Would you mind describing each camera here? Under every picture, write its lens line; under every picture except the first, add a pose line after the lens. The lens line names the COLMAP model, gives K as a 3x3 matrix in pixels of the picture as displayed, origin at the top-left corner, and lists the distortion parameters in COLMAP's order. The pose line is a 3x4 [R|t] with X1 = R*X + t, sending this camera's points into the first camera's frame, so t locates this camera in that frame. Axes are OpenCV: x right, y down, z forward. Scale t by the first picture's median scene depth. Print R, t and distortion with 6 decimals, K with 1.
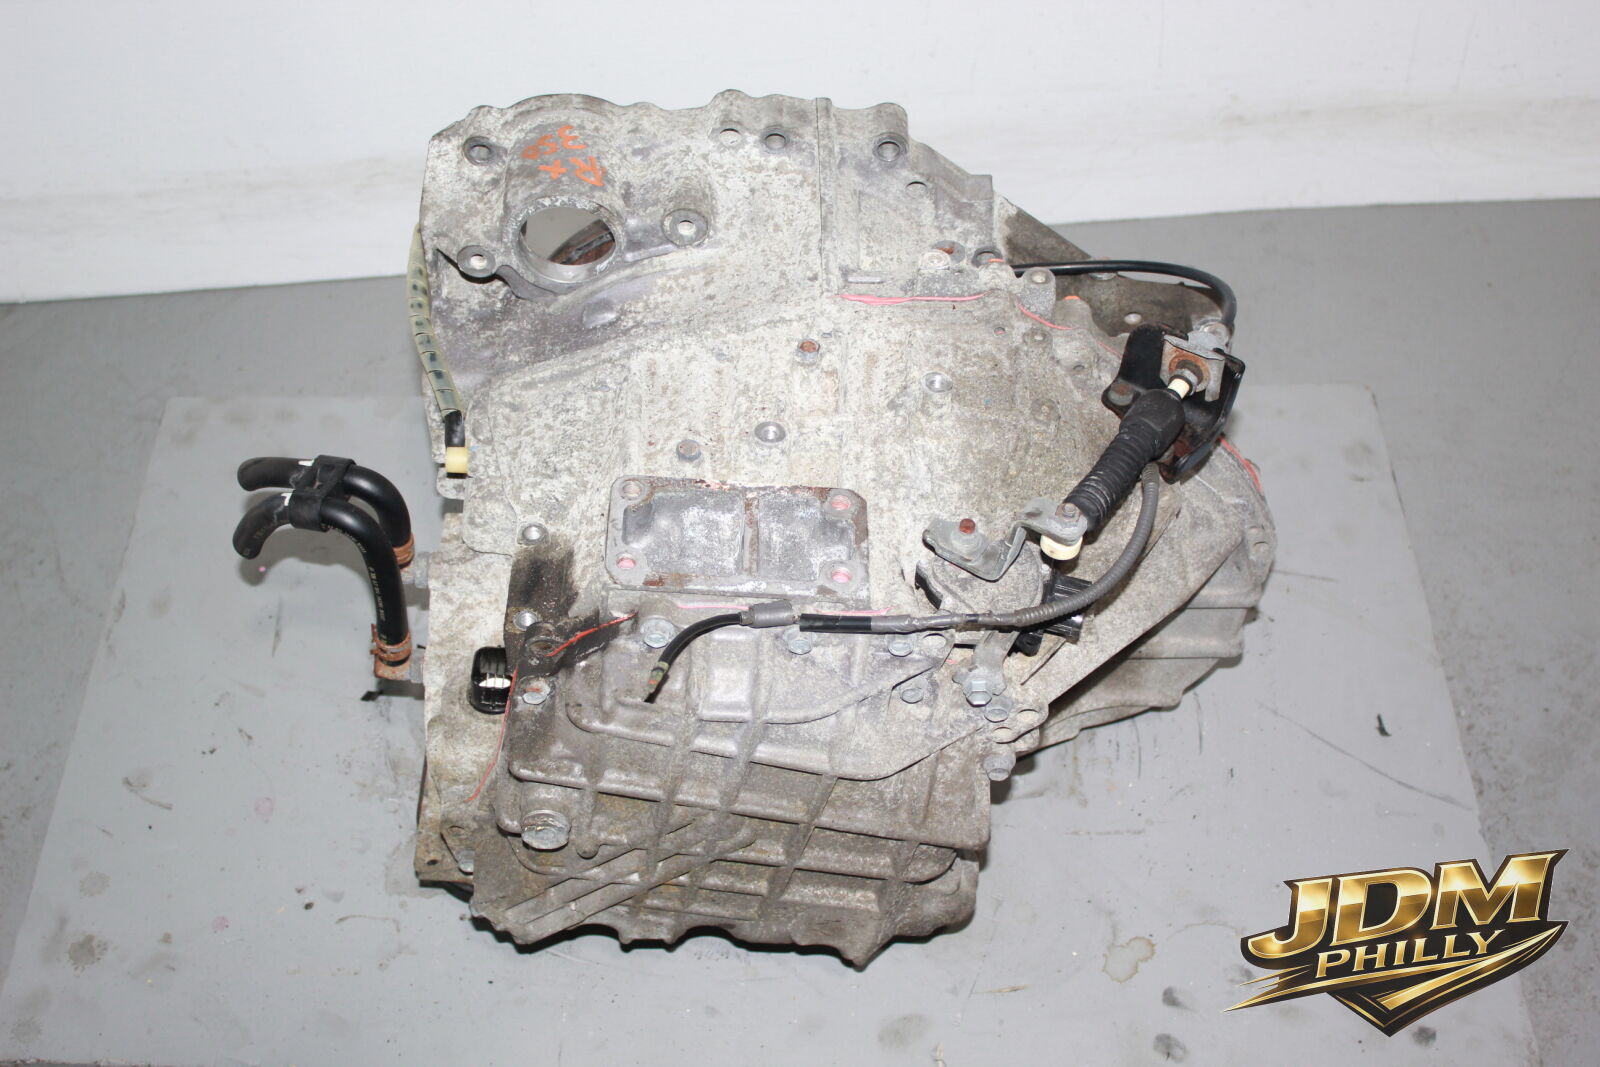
lens RADIAL K [[2181.0, 0, 800.0], [0, 2181.0, 542.0], [0, 0, 1]] dist [-0.007016, 0.000000]
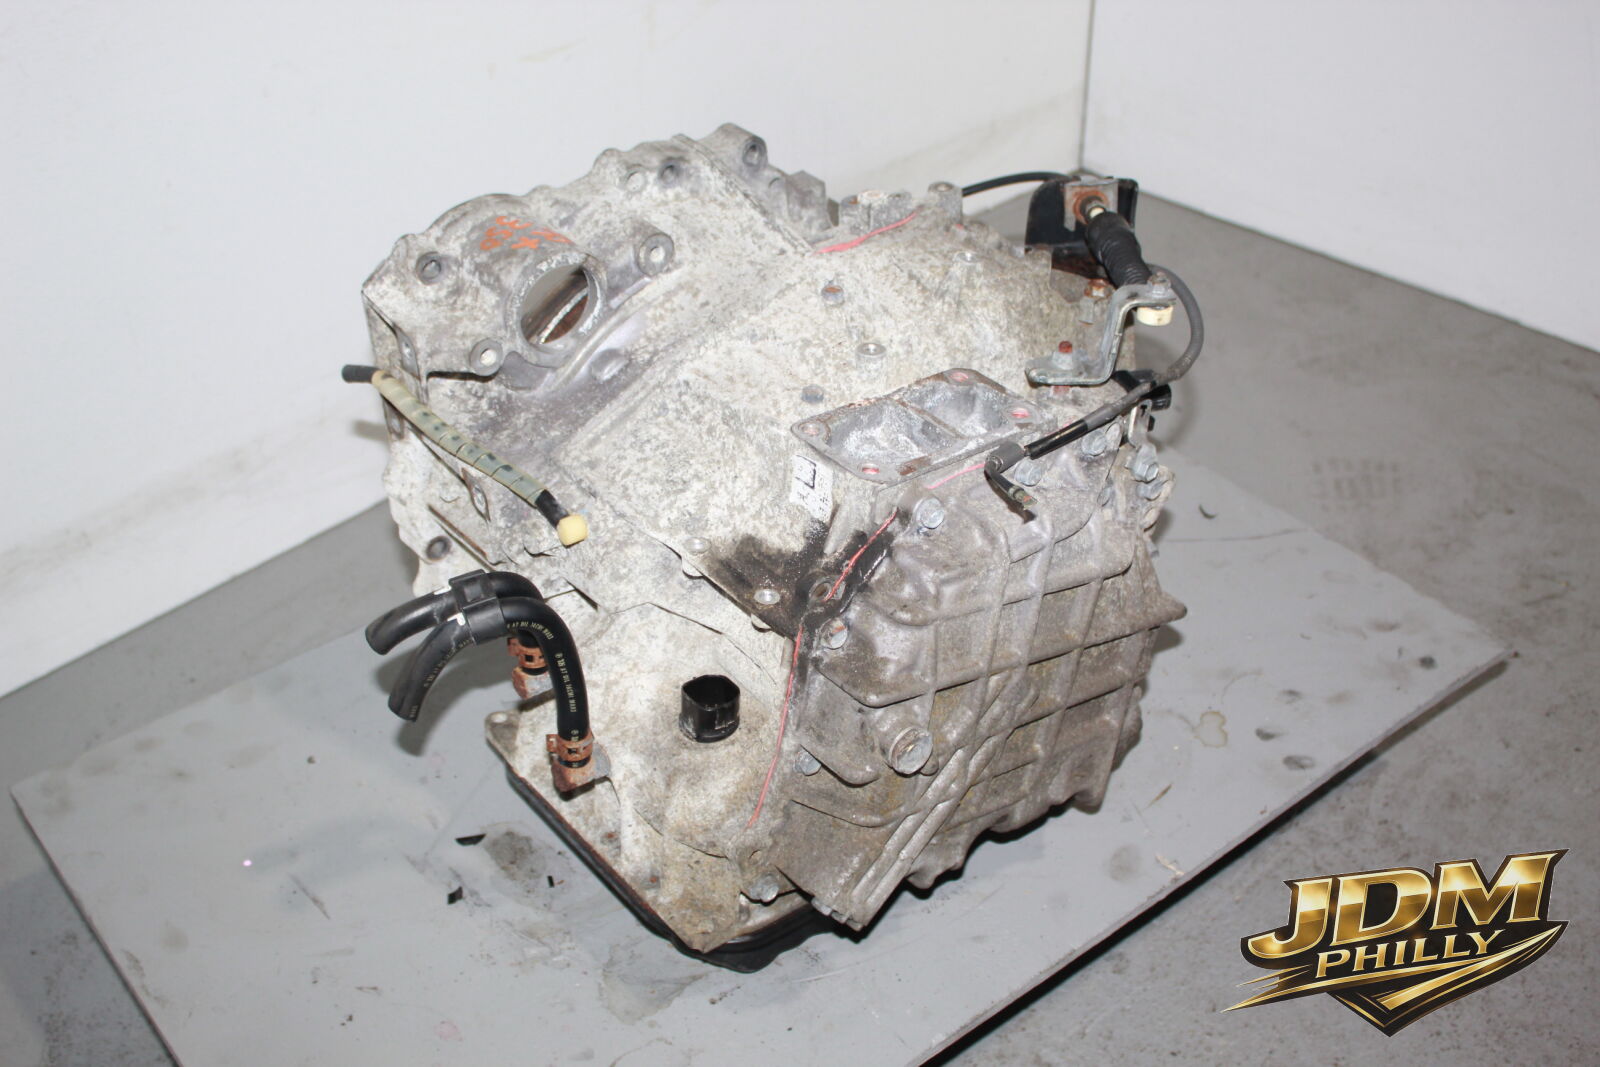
lens RADIAL K [[1828.5, 0, 799.3], [0, 1828.5, 534.1], [0, 0, 1]] dist [-0.054698, 0.000000]
pose [[0.783970, -0.379469, 0.491319, -0.485683], [0.475641, 0.875756, -0.082565, 0.082026], [-0.398945, 0.298420, 0.867058, 0.238679]]
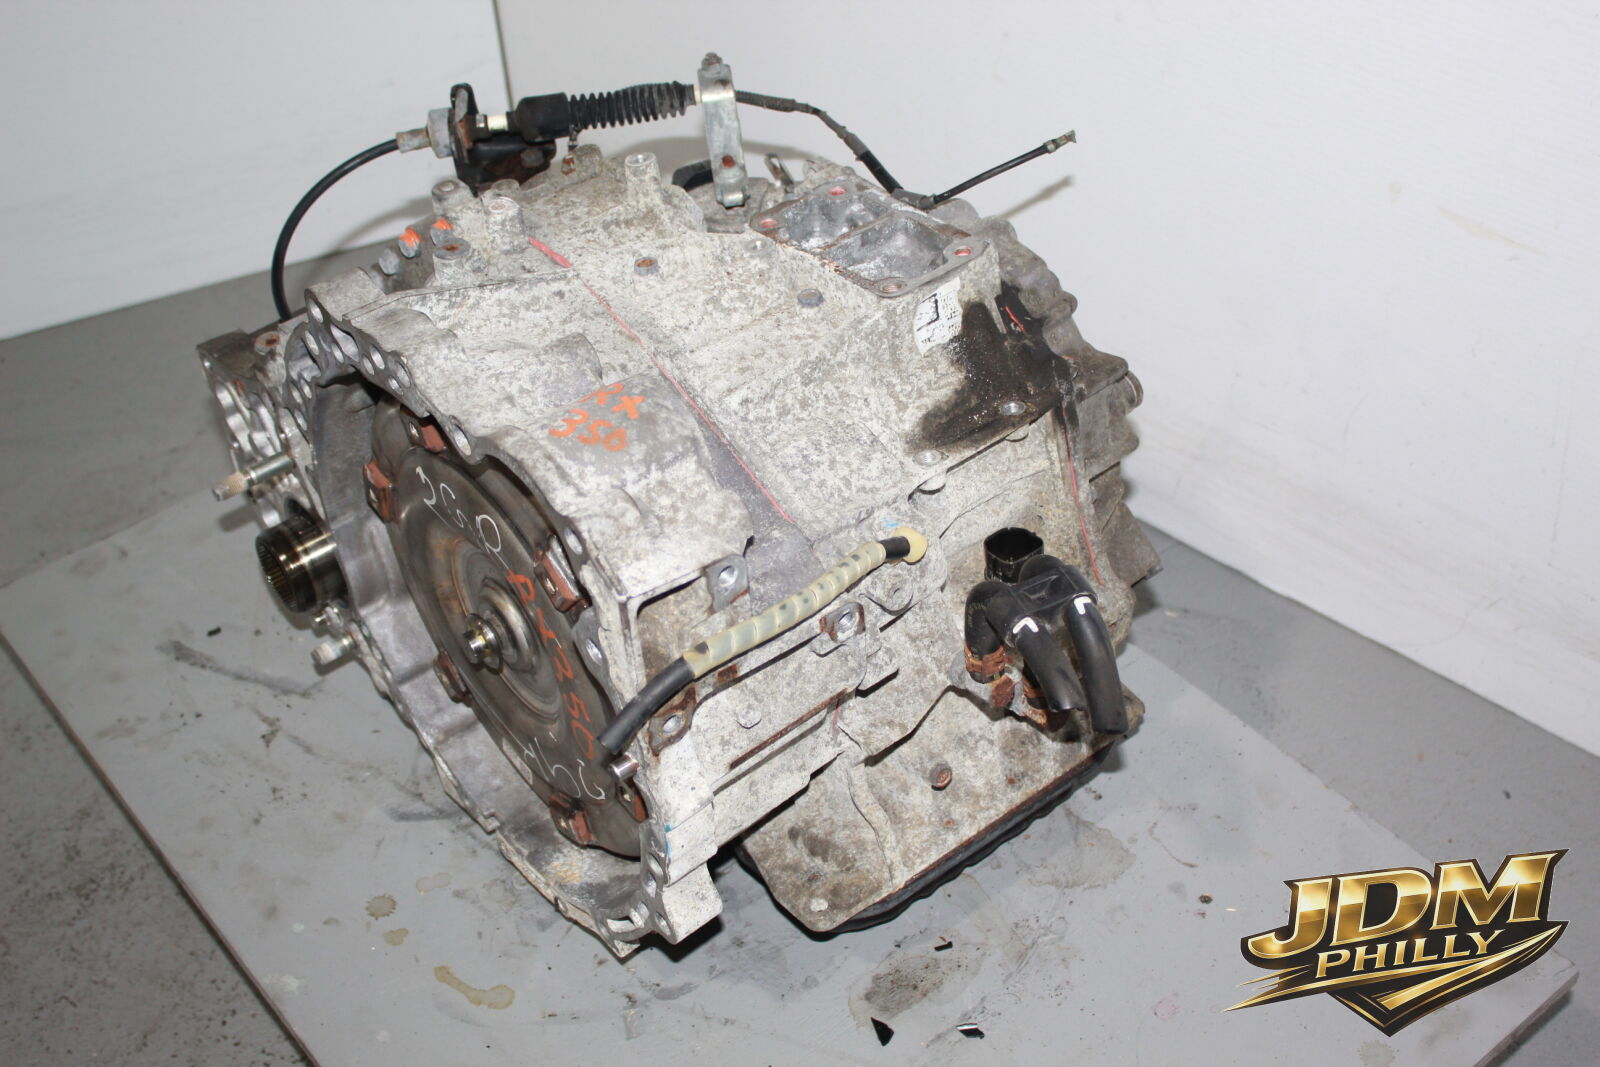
lens RADIAL K [[2059.7, 0, 795.7], [0, 2059.7, 532.2], [0, 0, 1]] dist [-0.039351, 0.000000]
pose [[-0.621041, -0.477896, 0.621227, -0.644420], [0.621131, 0.183316, 0.761965, -0.701959], [-0.478021, 0.859075, 0.182990, 0.866119]]
